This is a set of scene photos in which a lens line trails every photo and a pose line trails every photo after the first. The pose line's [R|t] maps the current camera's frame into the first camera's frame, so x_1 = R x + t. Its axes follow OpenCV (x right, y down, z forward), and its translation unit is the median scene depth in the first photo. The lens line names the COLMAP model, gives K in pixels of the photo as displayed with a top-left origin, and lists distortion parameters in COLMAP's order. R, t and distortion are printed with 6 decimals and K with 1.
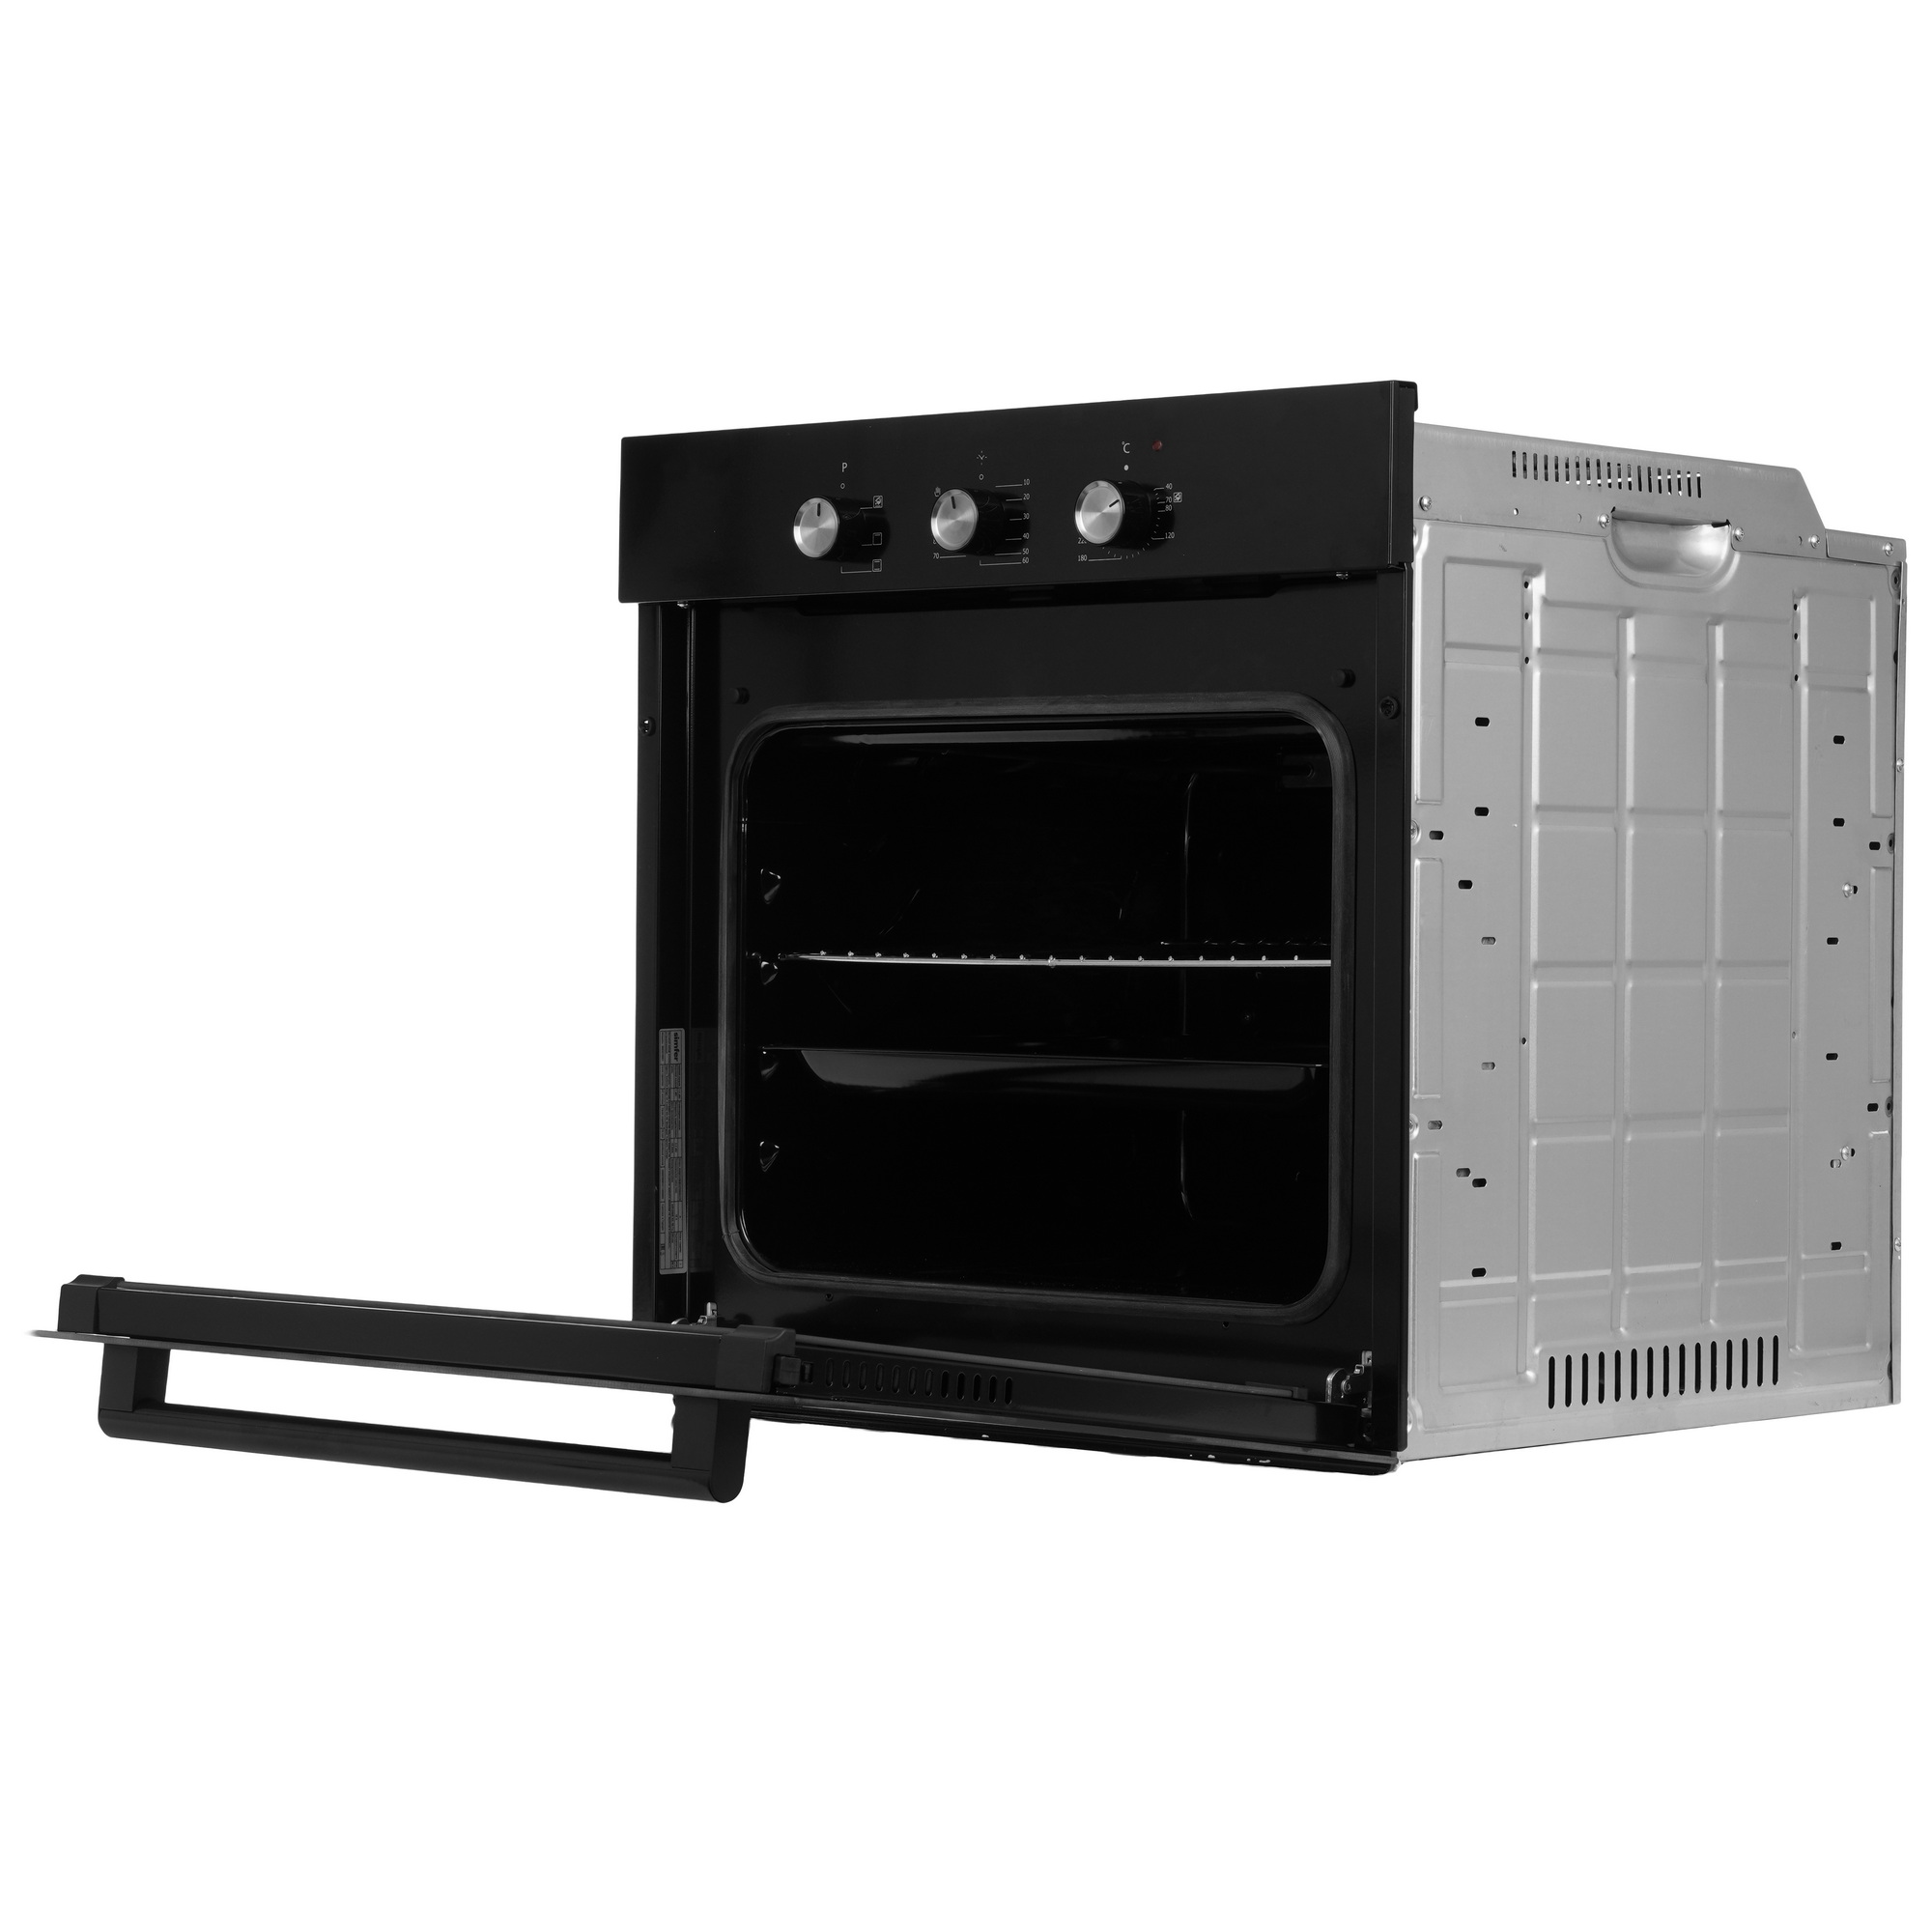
lens RADIAL K [[5585.2, 0, 966.0], [0, 5585.2, 966.0], [0, 0, 1]] dist [-0.036970, 0.436186]
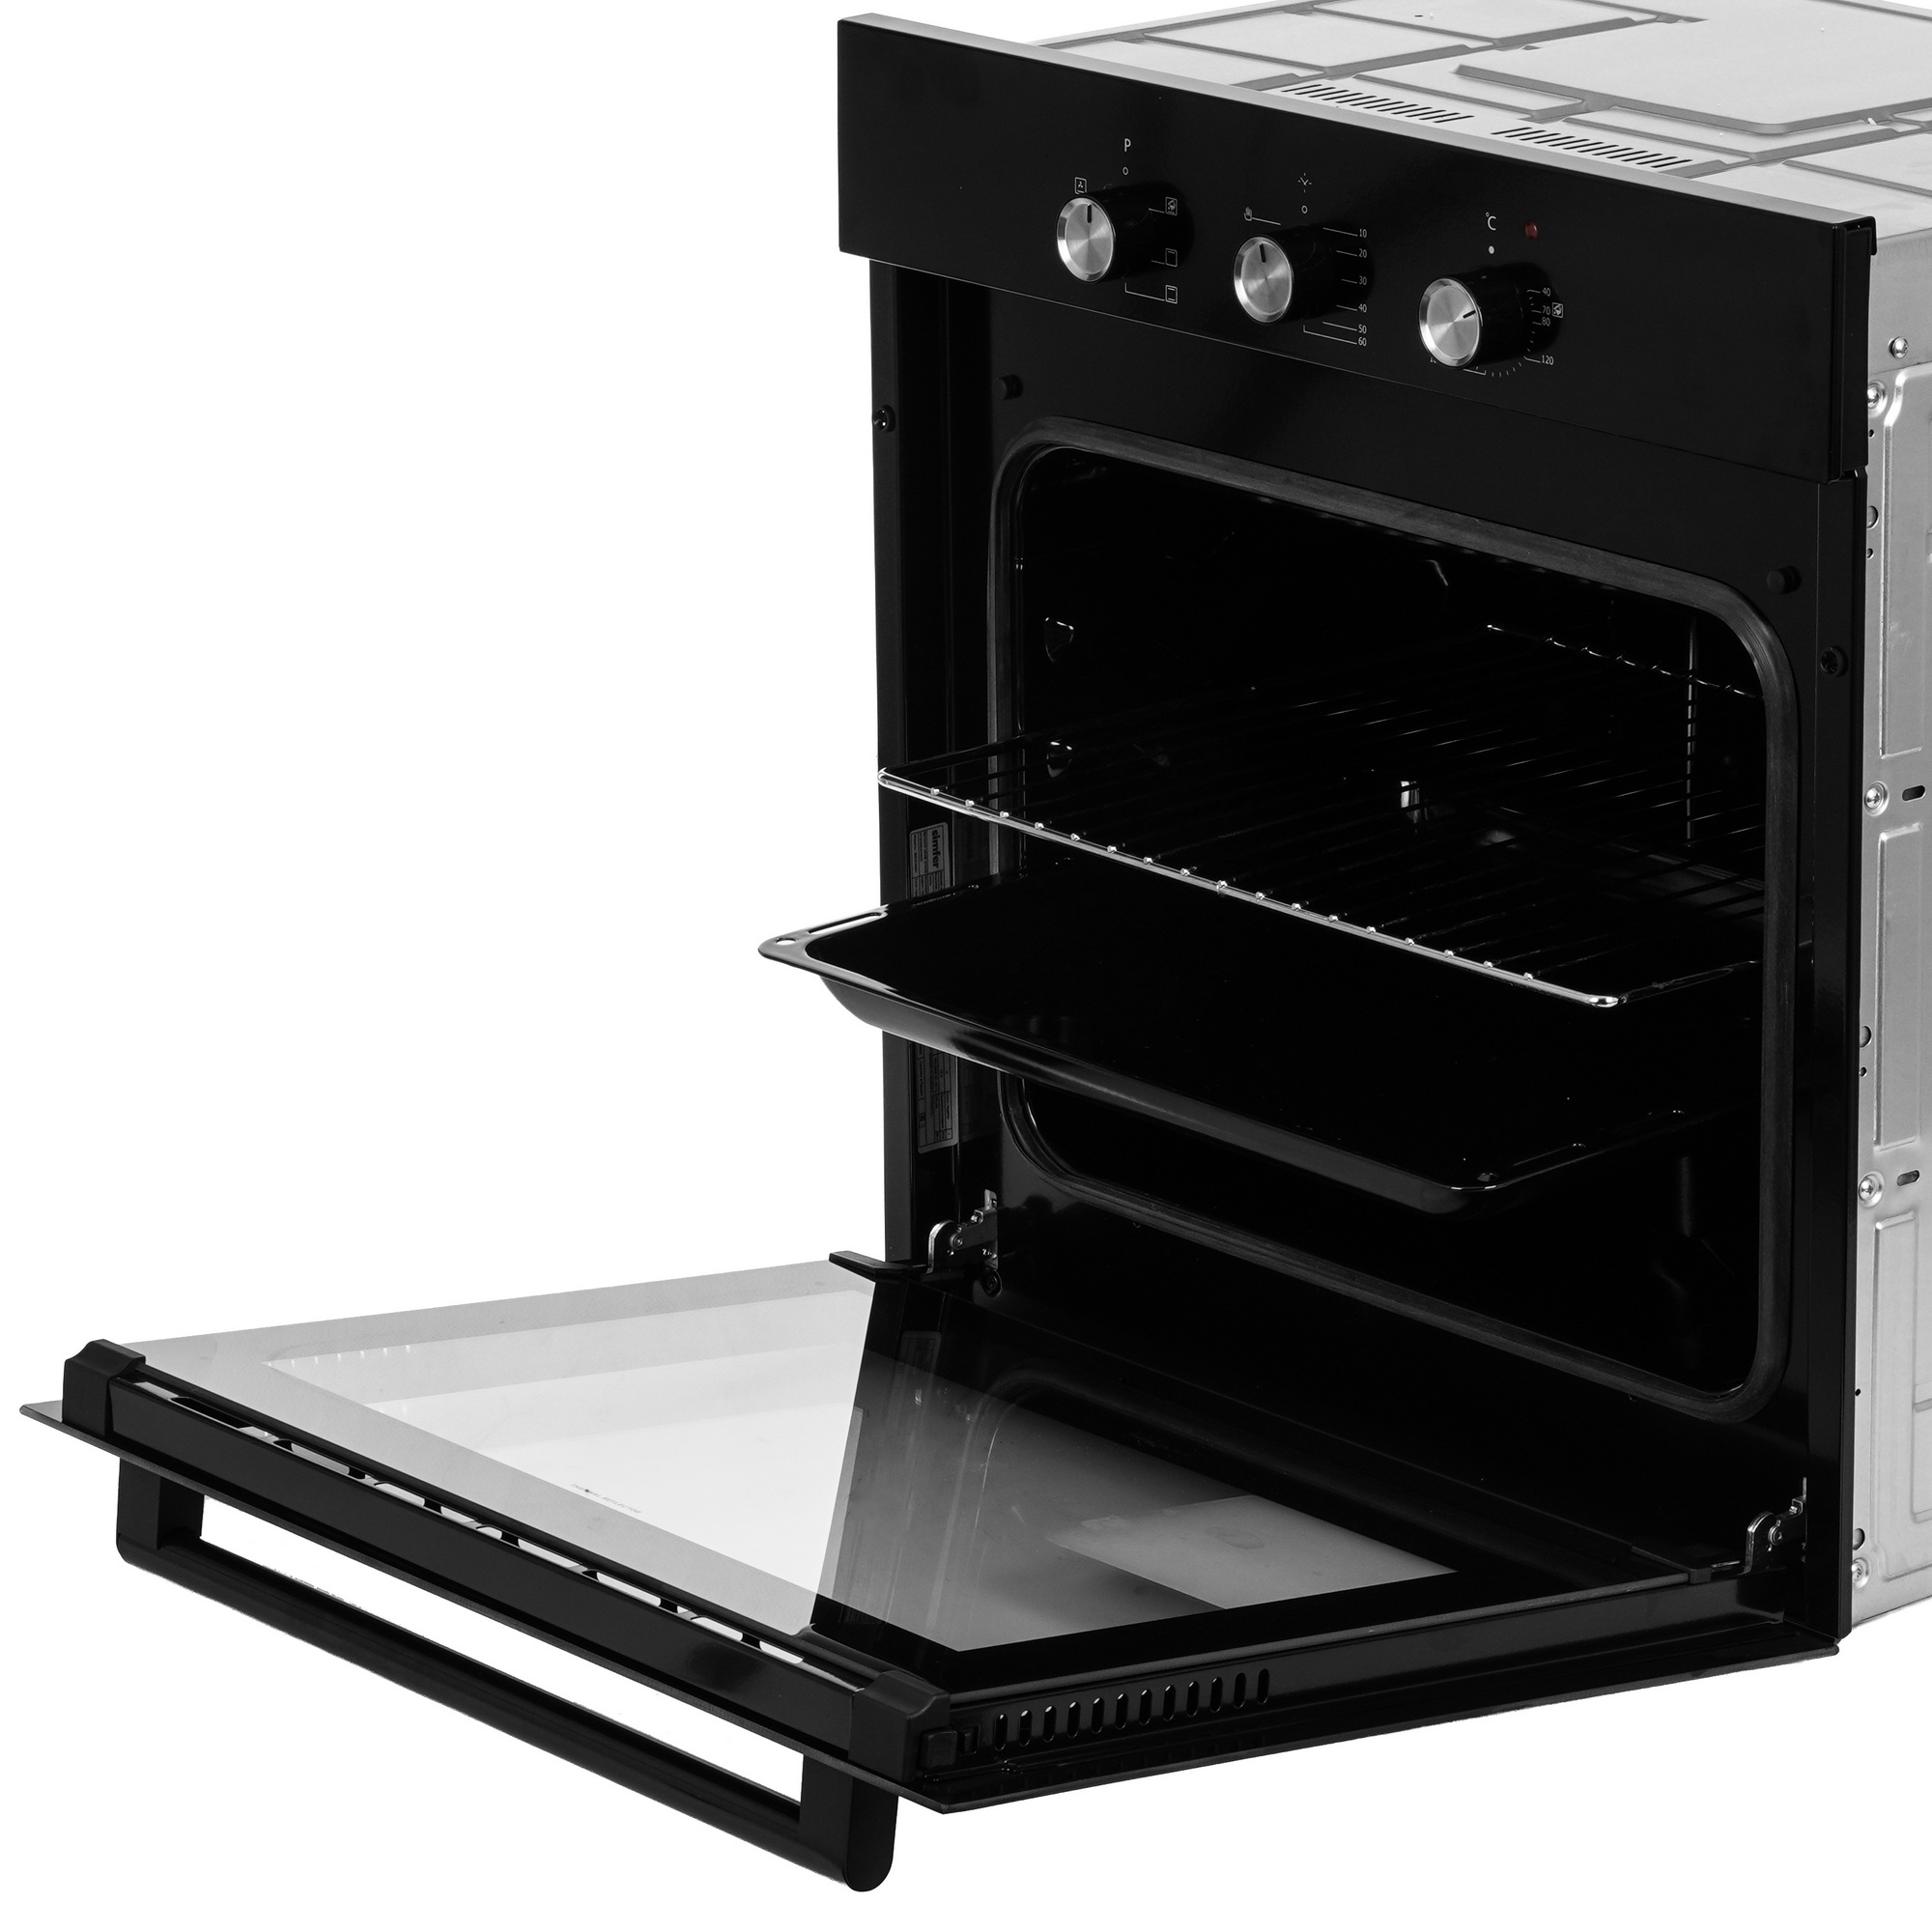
lens RADIAL K [[8736.7, 0, 965.5], [0, 8736.7, 1019.2], [0, 0, 1]] dist [-0.096018, 0.337322]
pose [[0.991792, 0.015151, -0.126960, 0.104425], [0.021510, 0.959032, 0.282479, -0.309362], [0.126039, -0.282892, 0.950835, -0.087118]]
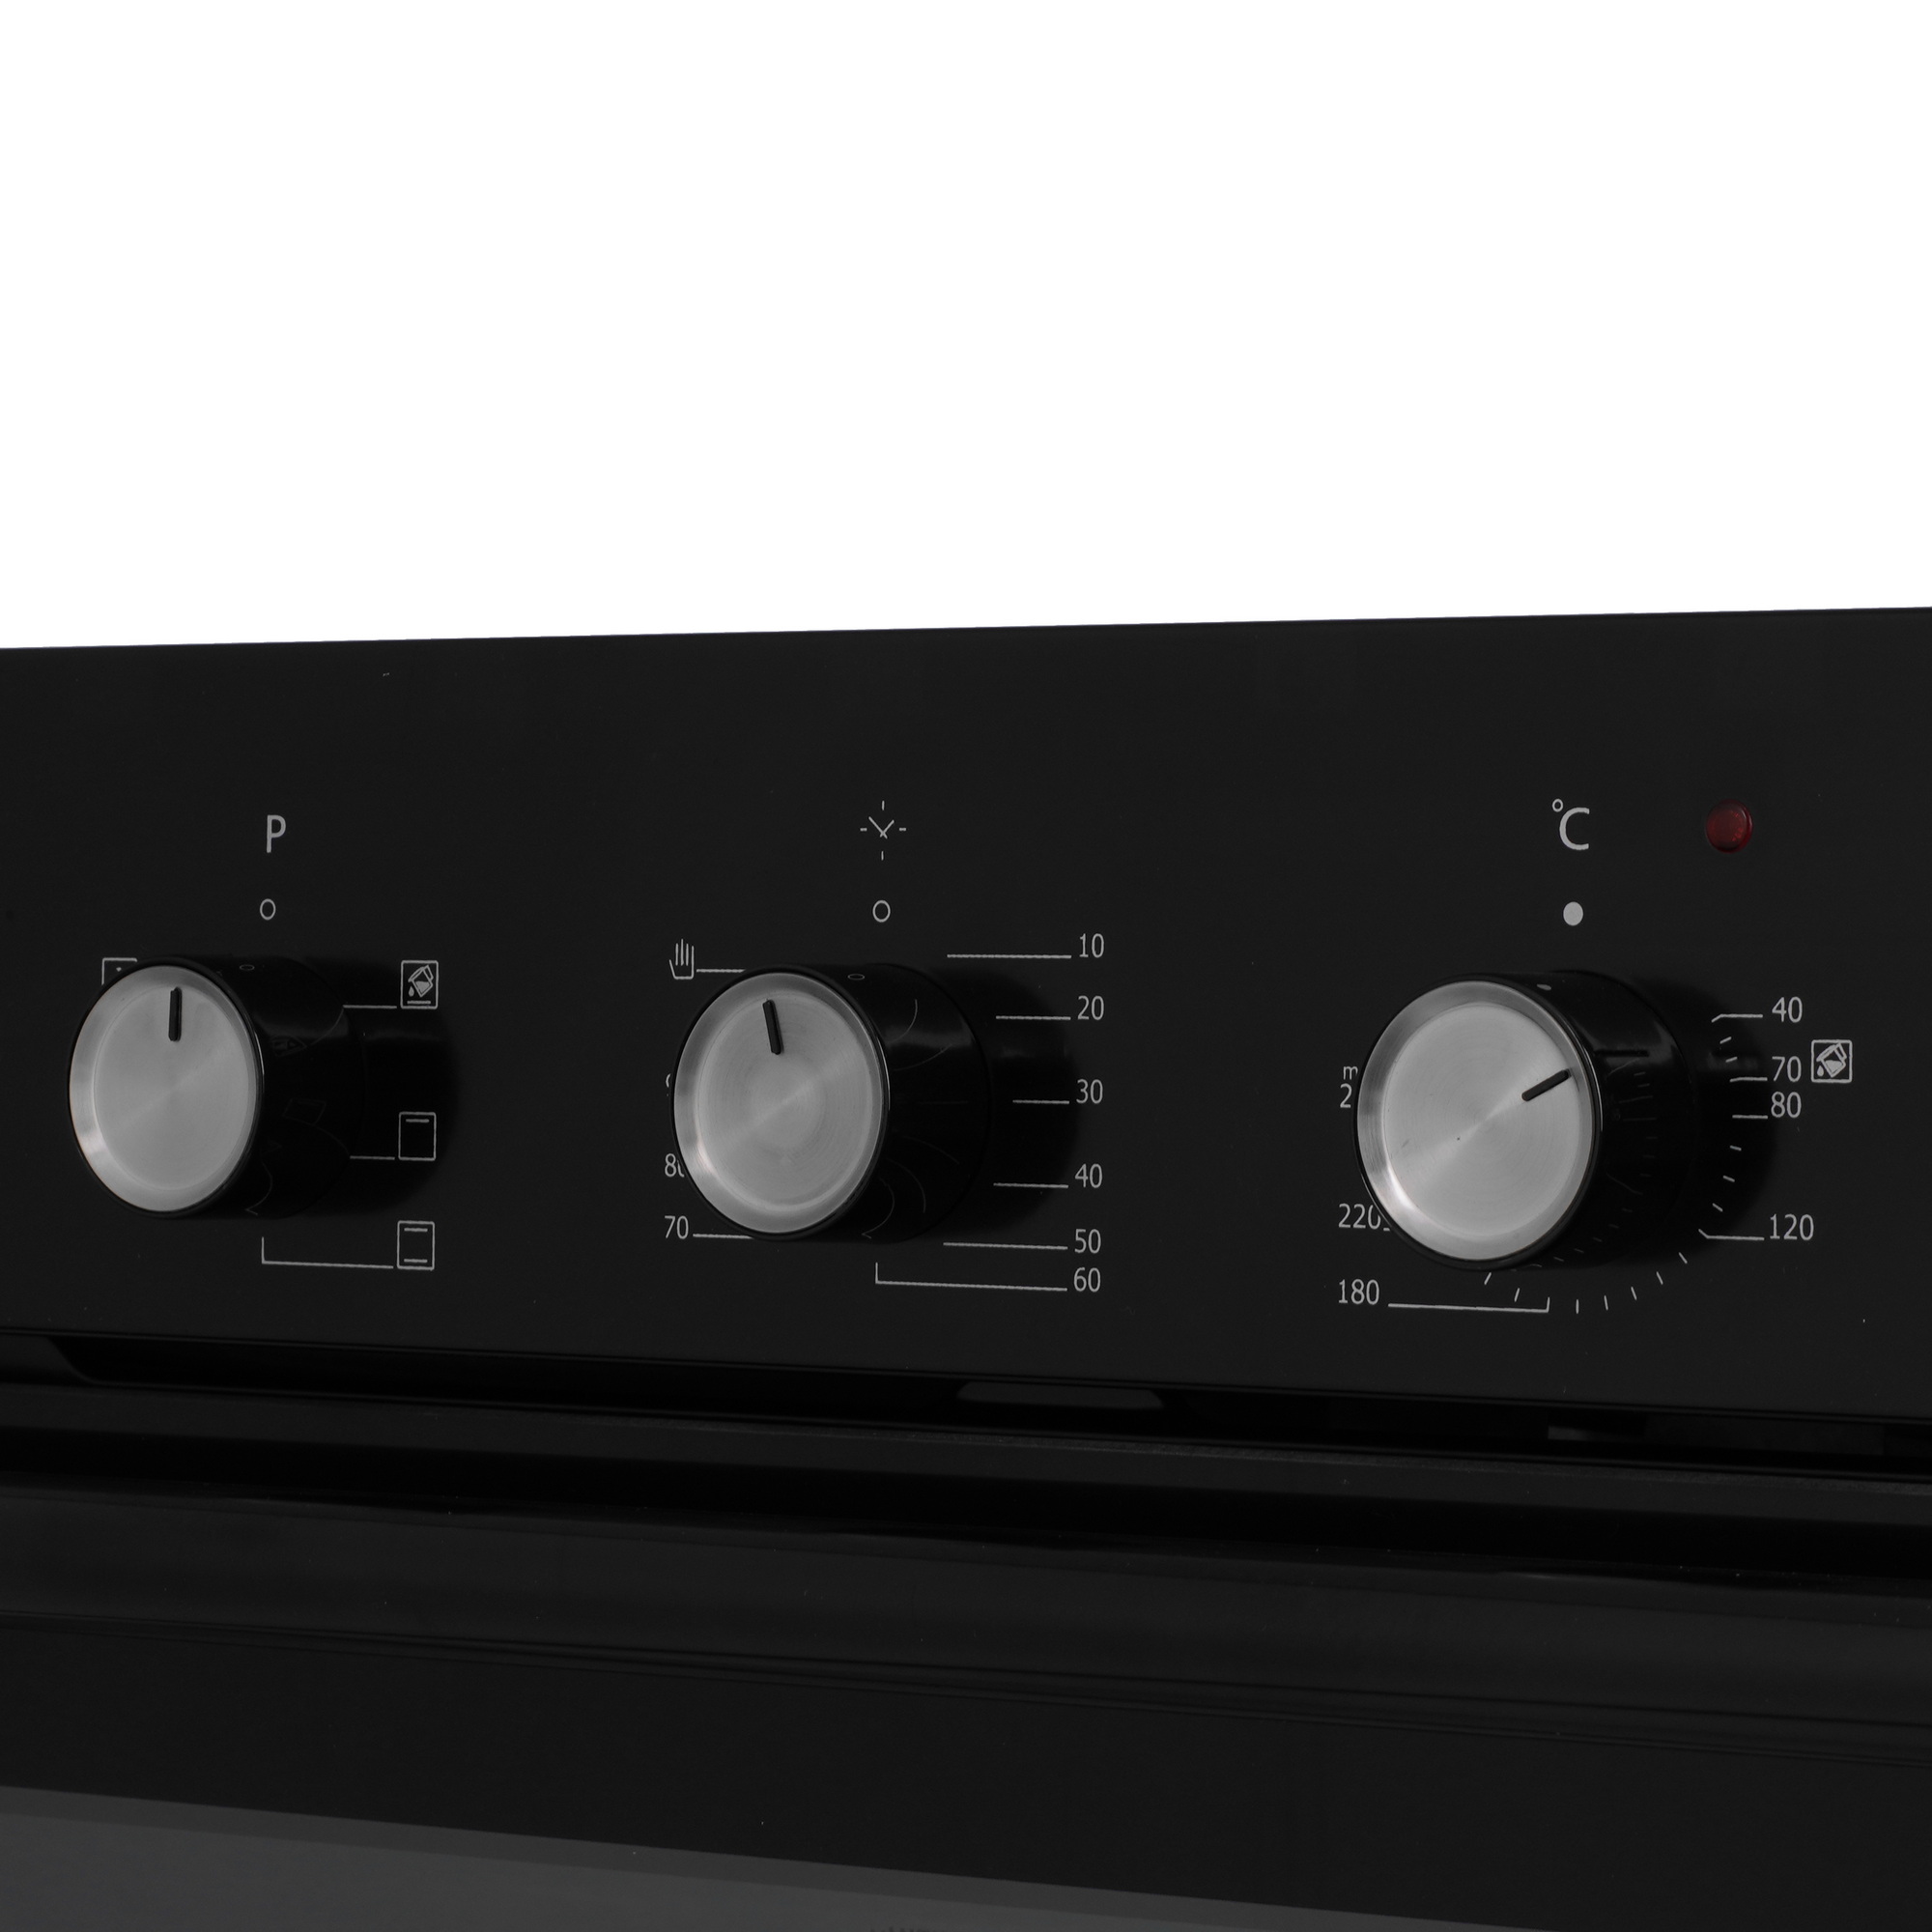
lens RADIAL K [[7821.3, 0, 966.0], [0, 7821.3, 966.0], [0, 0, 1]] dist [0.090215, -9.888147]
pose [[0.992989, -0.000192, 0.118204, -0.033763], [0.000946, 0.999980, -0.006330, -0.085072], [-0.118200, 0.006398, 0.992969, 0.684779]]
